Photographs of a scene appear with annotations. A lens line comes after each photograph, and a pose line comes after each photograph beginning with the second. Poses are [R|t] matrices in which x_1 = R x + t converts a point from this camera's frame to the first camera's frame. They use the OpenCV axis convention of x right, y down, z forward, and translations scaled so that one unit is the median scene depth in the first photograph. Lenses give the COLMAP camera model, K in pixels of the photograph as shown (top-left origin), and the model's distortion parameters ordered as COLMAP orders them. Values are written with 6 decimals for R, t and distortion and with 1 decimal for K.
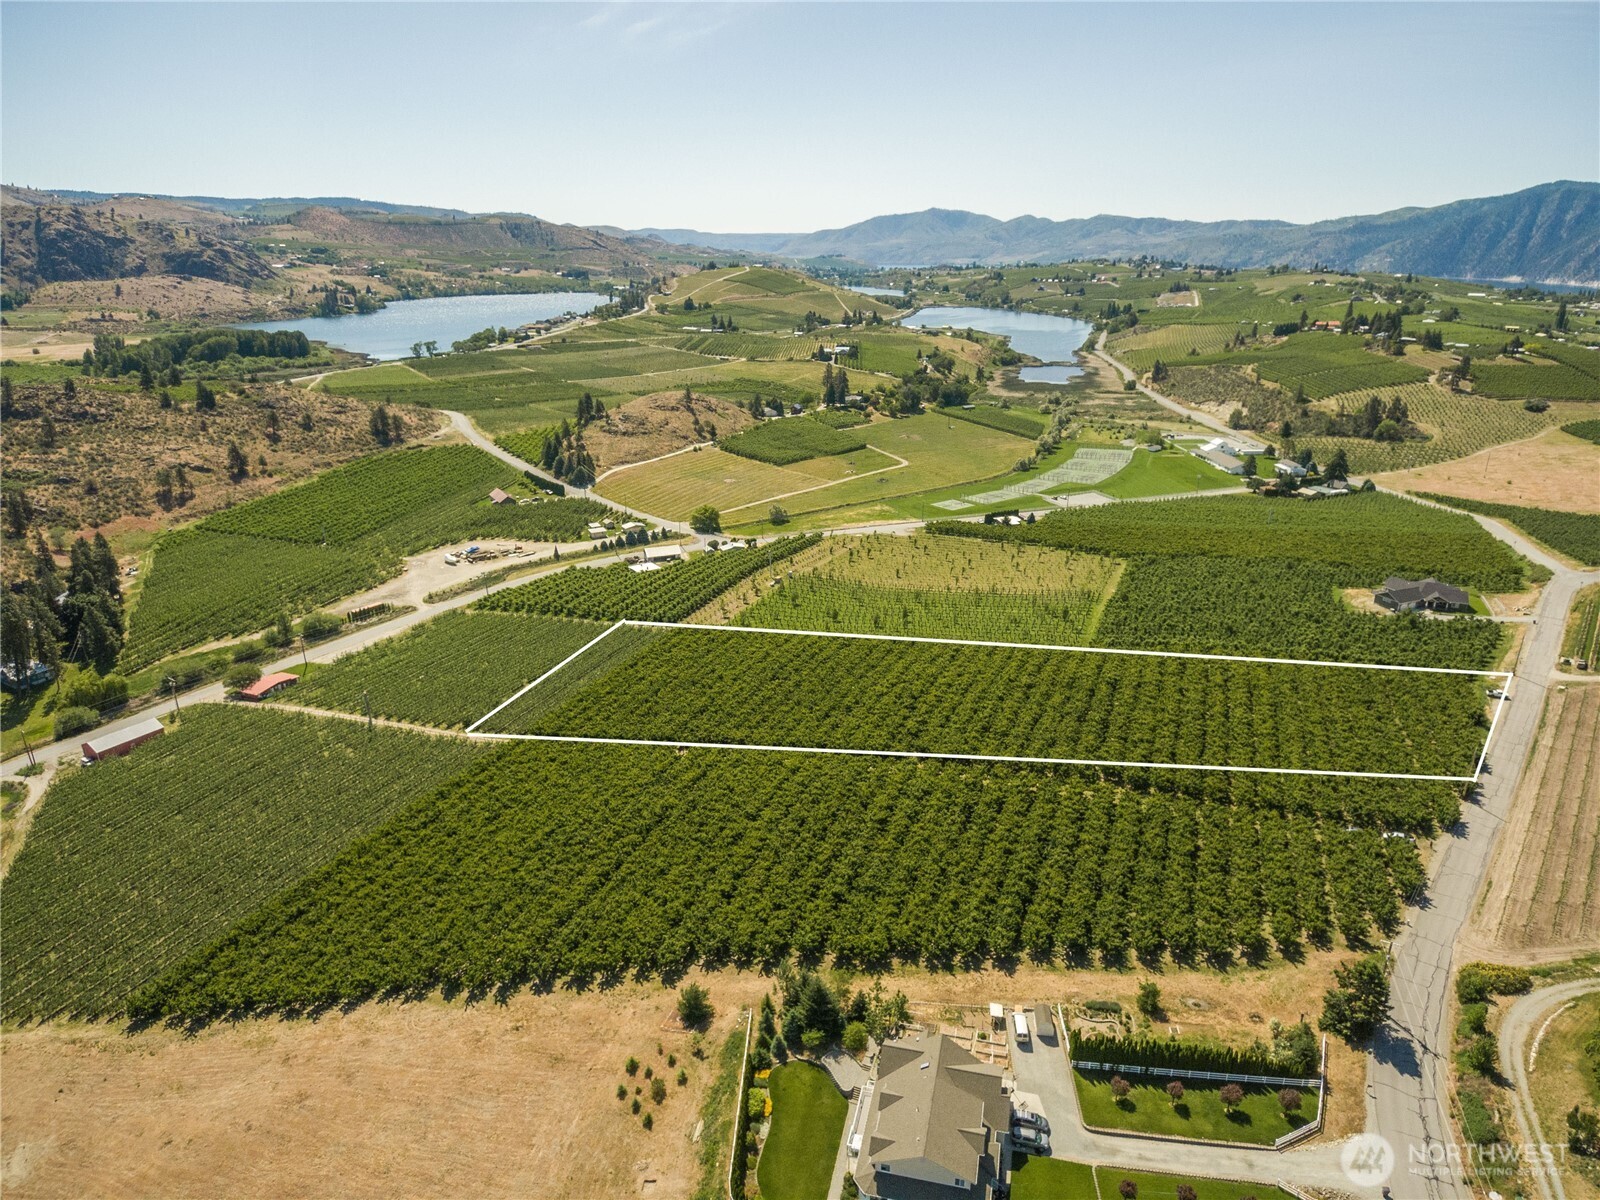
lens RADIAL K [[952.6, 0, 823.7], [0, 952.6, 626.2], [0, 0, 1]] dist [0.089589, -0.121626]
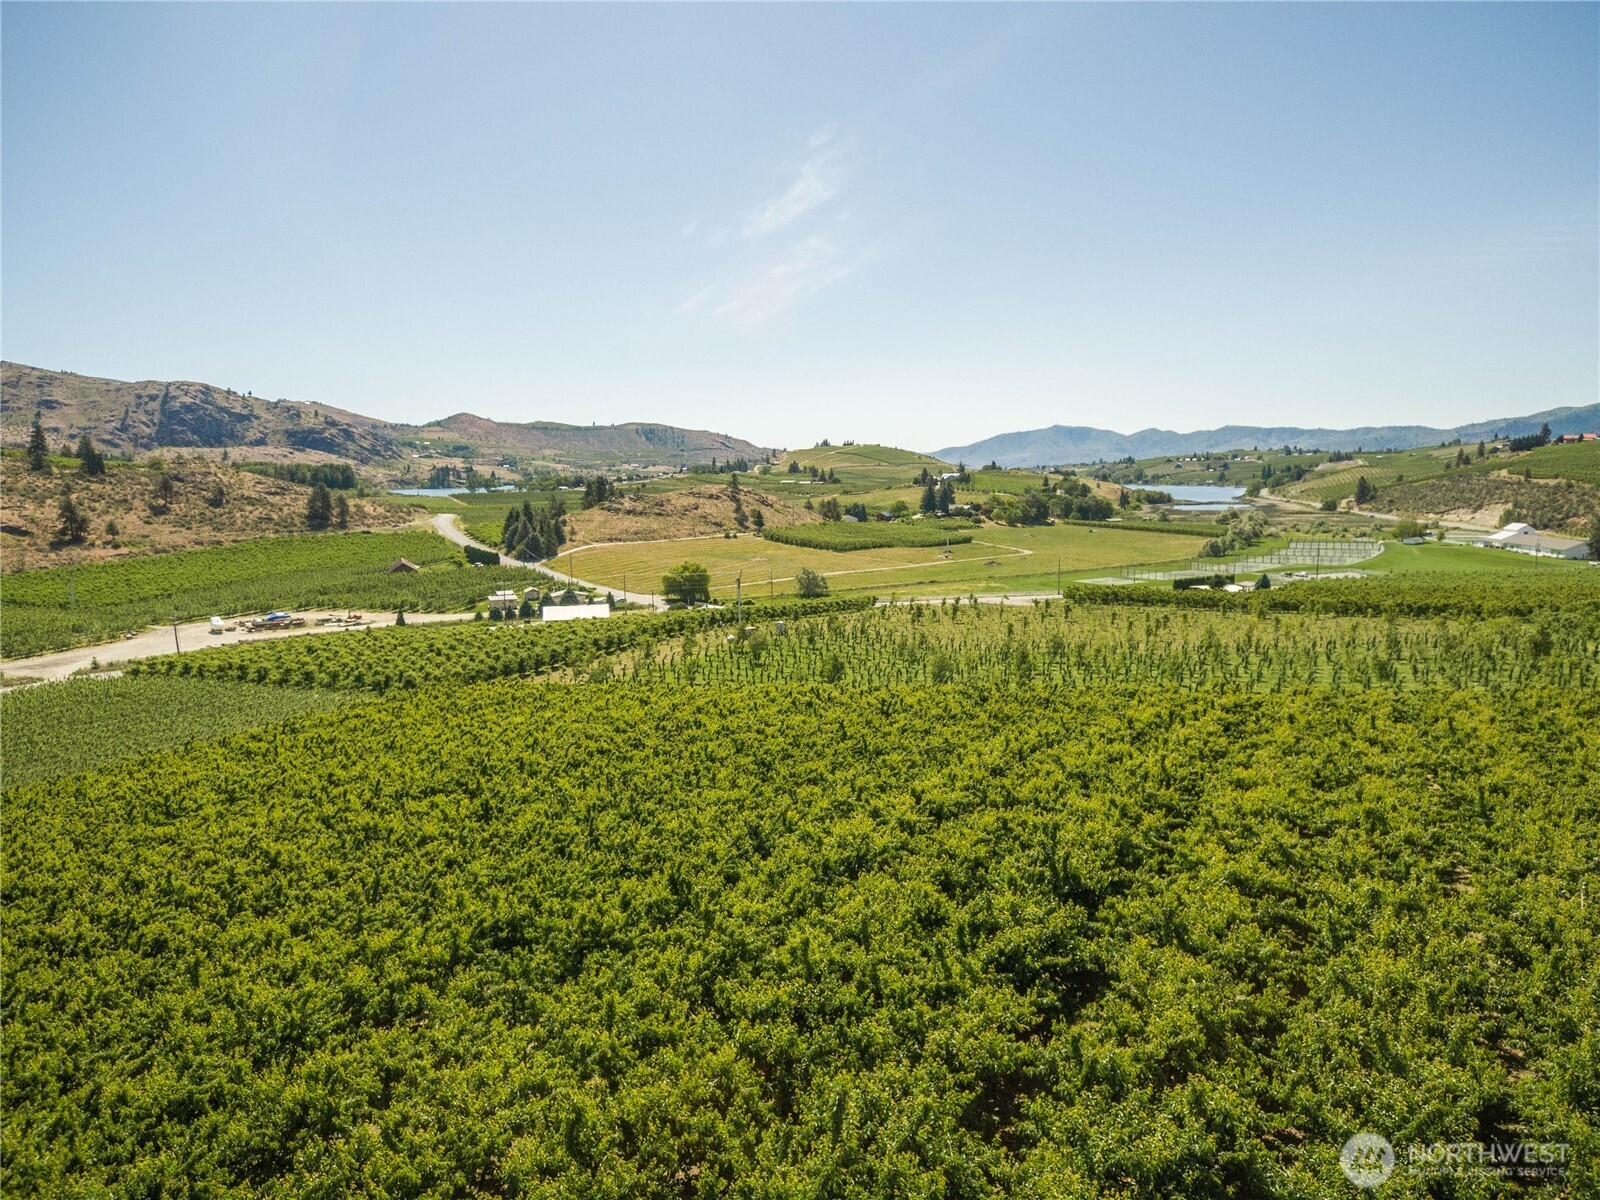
lens RADIAL K [[952.6, 0, 823.7], [0, 952.6, 626.2], [0, 0, 1]] dist [0.089589, -0.121626]
pose [[0.991474, 0.005553, -0.130184, 0.028990], [-0.032757, 0.977628, -0.207775, 0.025442], [0.126118, 0.210268, 0.969475, 0.322521]]
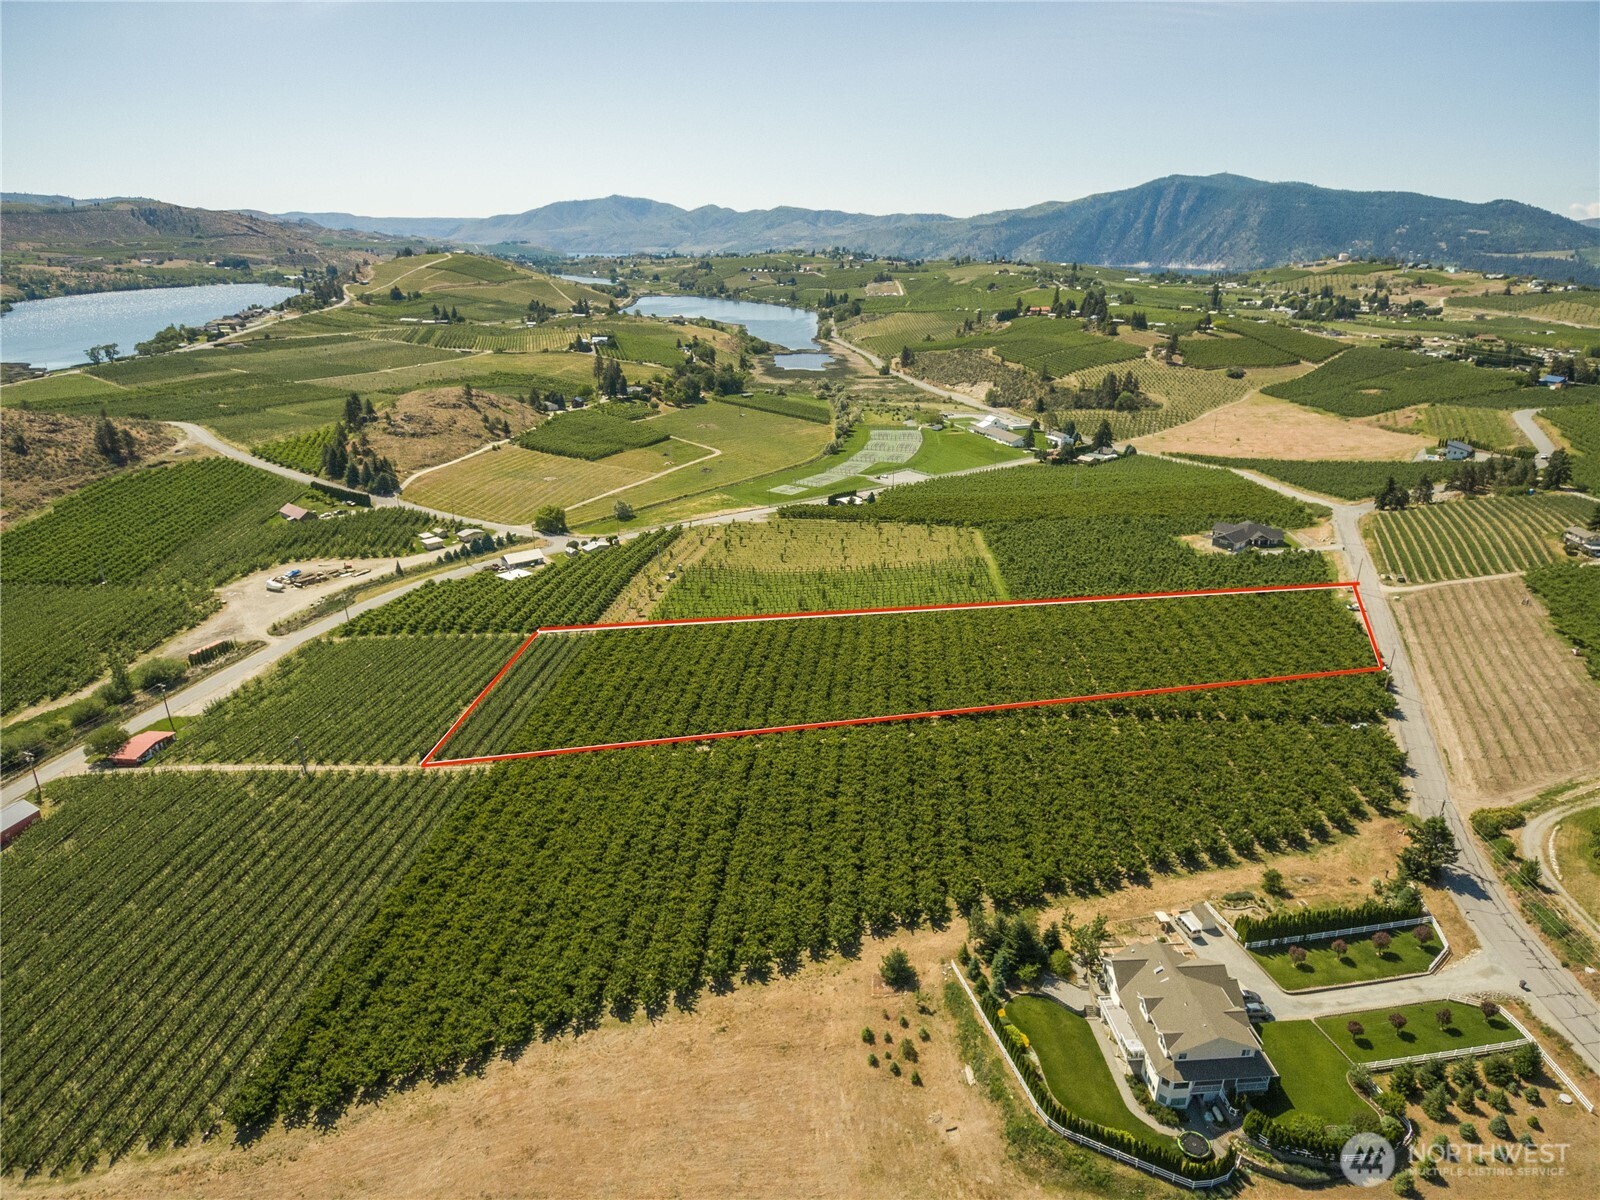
lens RADIAL K [[952.6, 0, 823.7], [0, 952.6, 626.2], [0, 0, 1]] dist [0.089589, -0.121626]
pose [[0.954455, -0.105130, 0.279217, -0.104561], [0.102349, 0.994445, 0.024563, -0.001913], [-0.280249, 0.005133, 0.959914, 0.005290]]
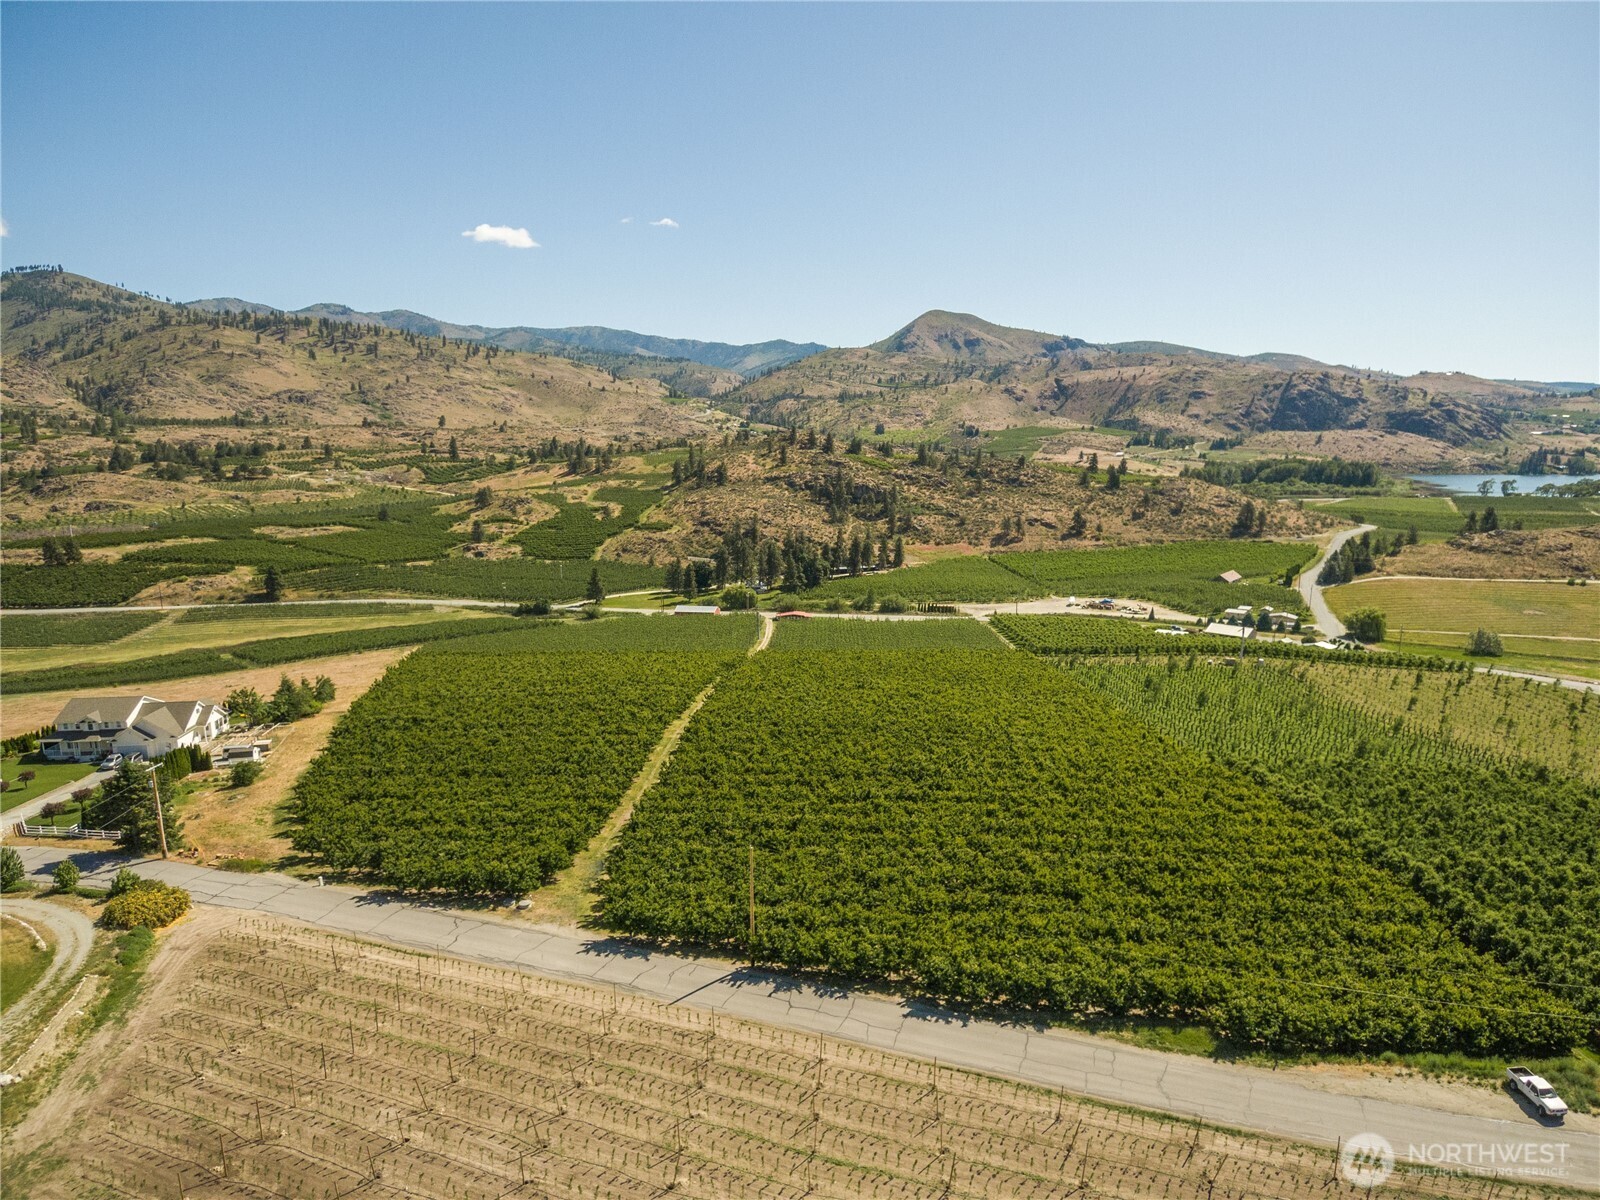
lens RADIAL K [[952.6, 0, 823.7], [0, 952.6, 626.2], [0, 0, 1]] dist [0.089589, -0.121626]
pose [[0.360306, 0.174744, -0.916321, 0.313950], [-0.336572, 0.940484, 0.047008, -0.001649], [0.869999, 0.291471, 0.397676, 0.236333]]
